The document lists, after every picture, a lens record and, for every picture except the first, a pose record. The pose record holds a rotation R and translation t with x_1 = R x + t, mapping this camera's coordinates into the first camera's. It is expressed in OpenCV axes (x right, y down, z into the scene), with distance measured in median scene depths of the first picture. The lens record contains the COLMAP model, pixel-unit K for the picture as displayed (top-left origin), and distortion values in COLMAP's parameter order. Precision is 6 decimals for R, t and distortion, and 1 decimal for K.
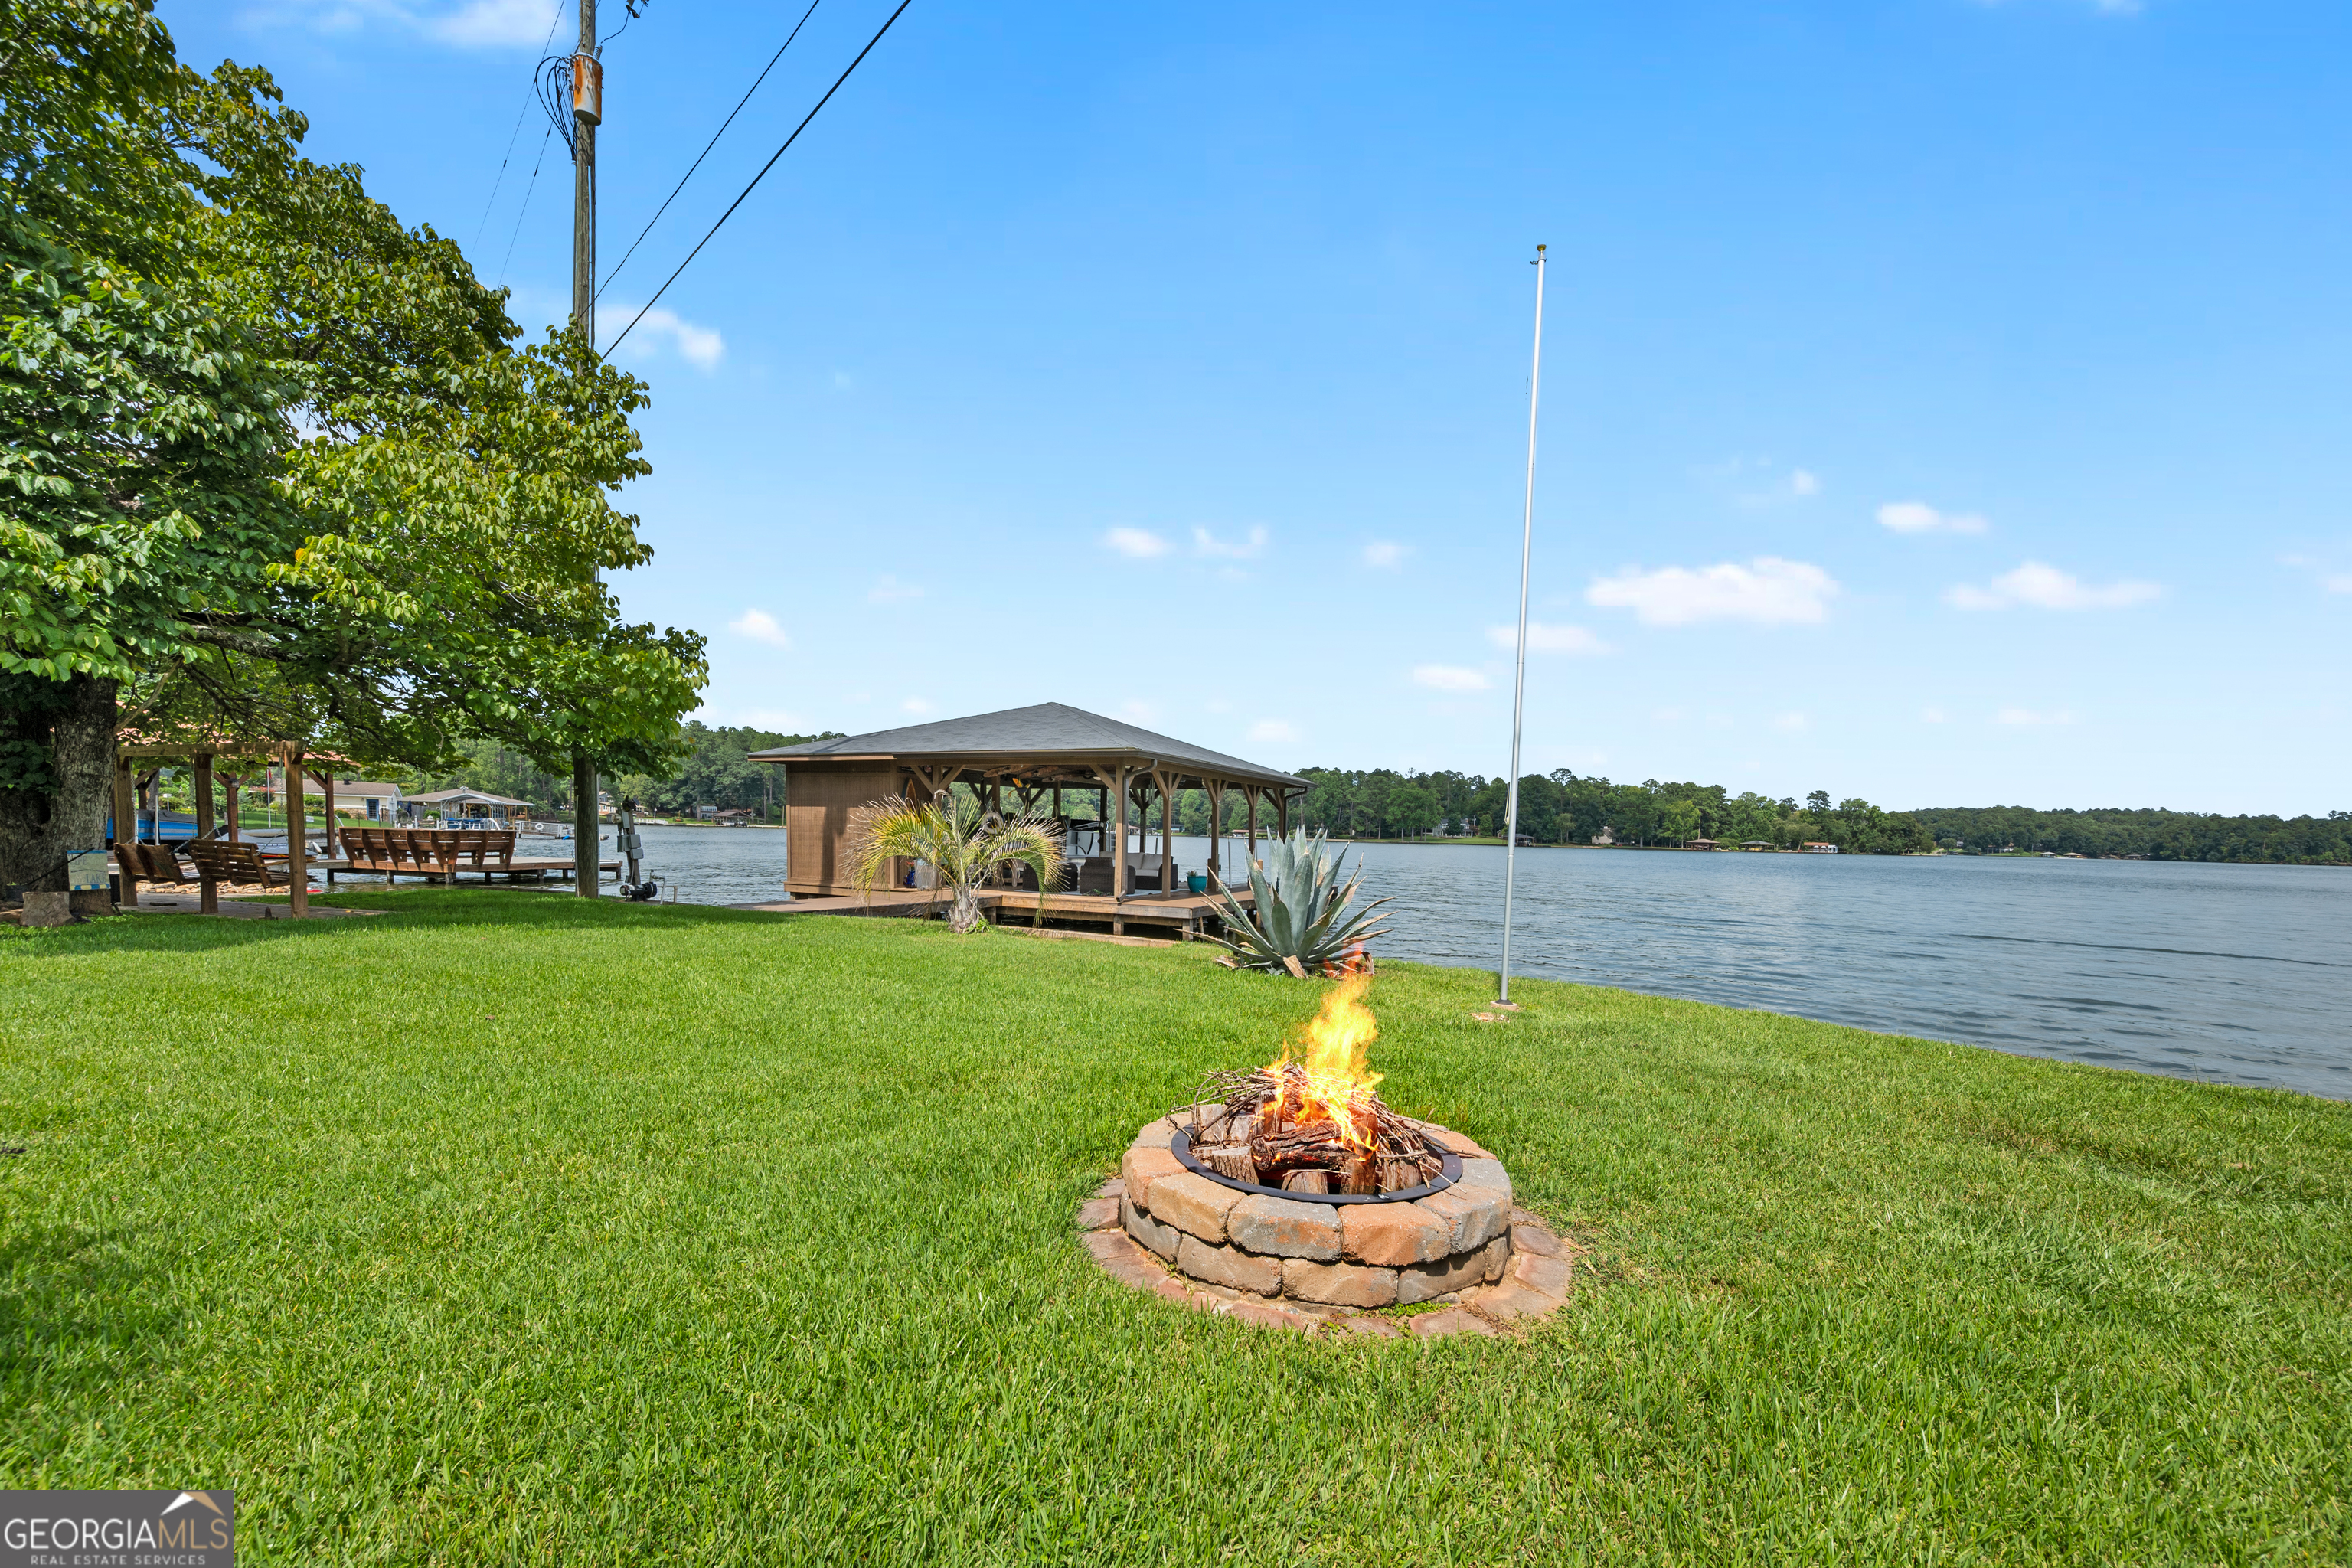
lens RADIAL K [[938.4, 0, 1176.0], [0, 938.4, 784.0], [0, 0, 1]] dist [-0.000025, -0.000052]
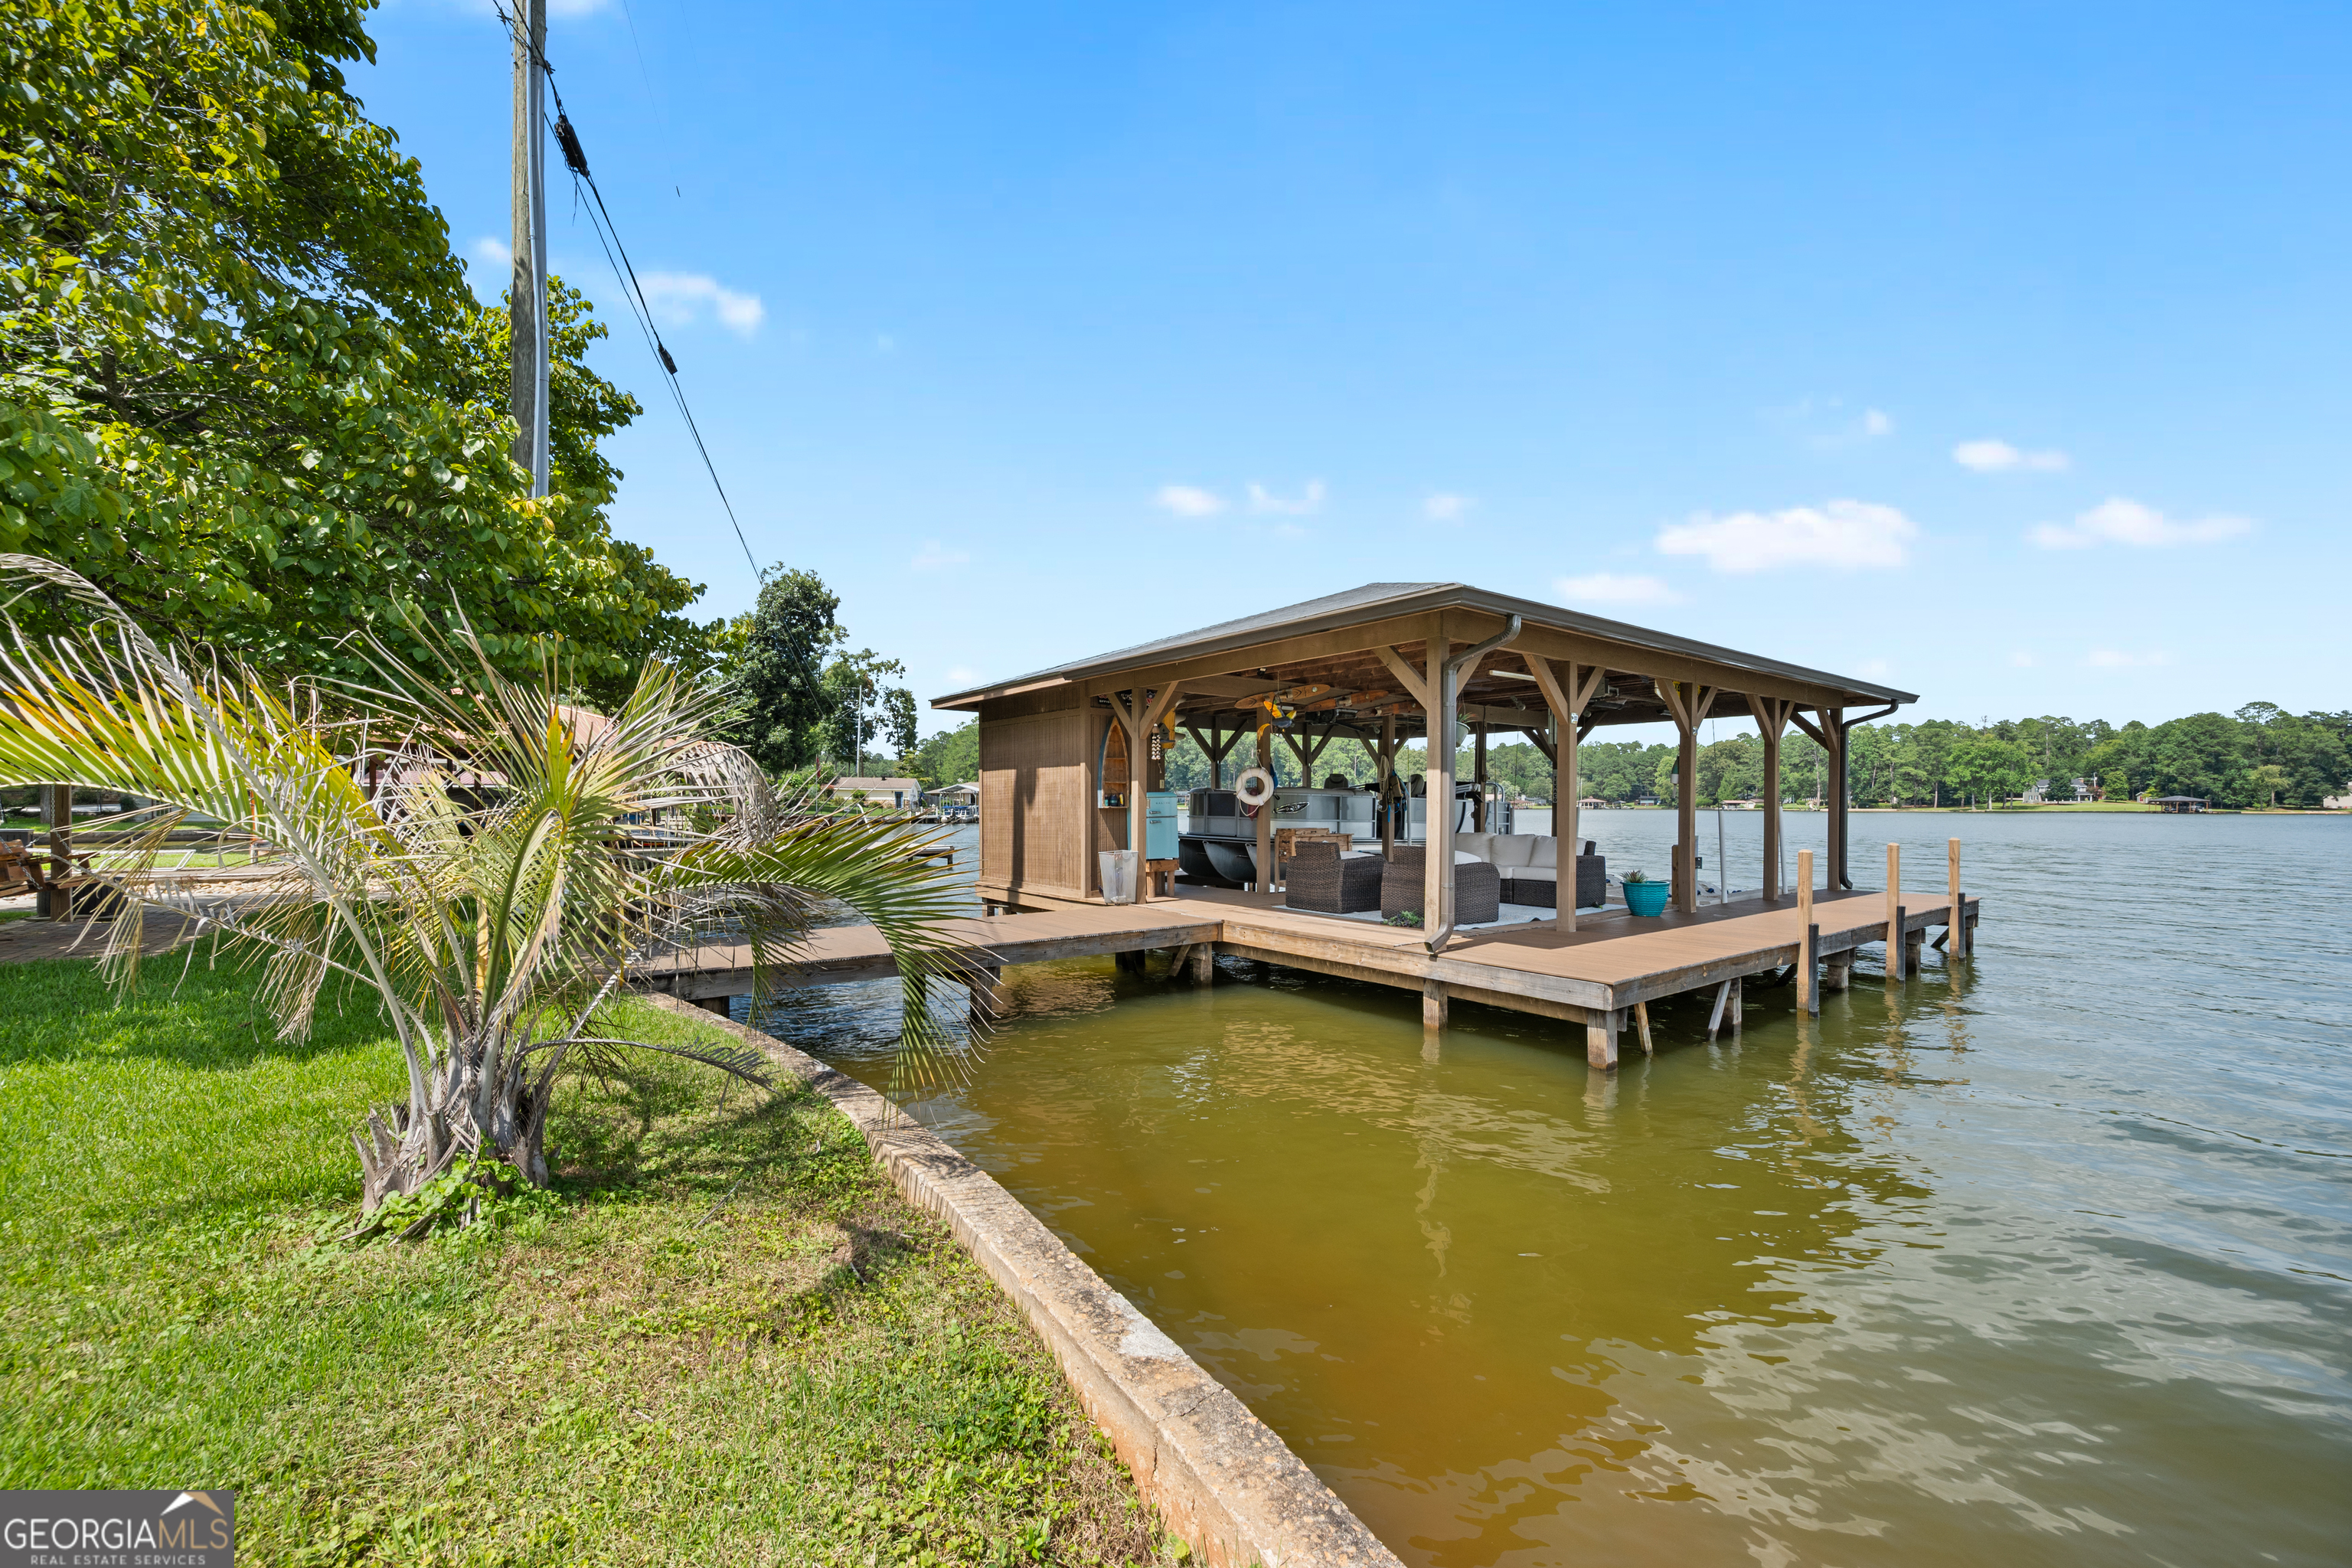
lens RADIAL K [[938.4, 0, 1176.0], [0, 938.4, 784.0], [0, 0, 1]] dist [-0.000025, -0.000052]
pose [[0.892138, -0.033118, -0.450548, 0.026431], [0.043766, 0.998954, 0.013234, 0.029922], [0.449638, -0.031525, 0.892654, 0.460147]]
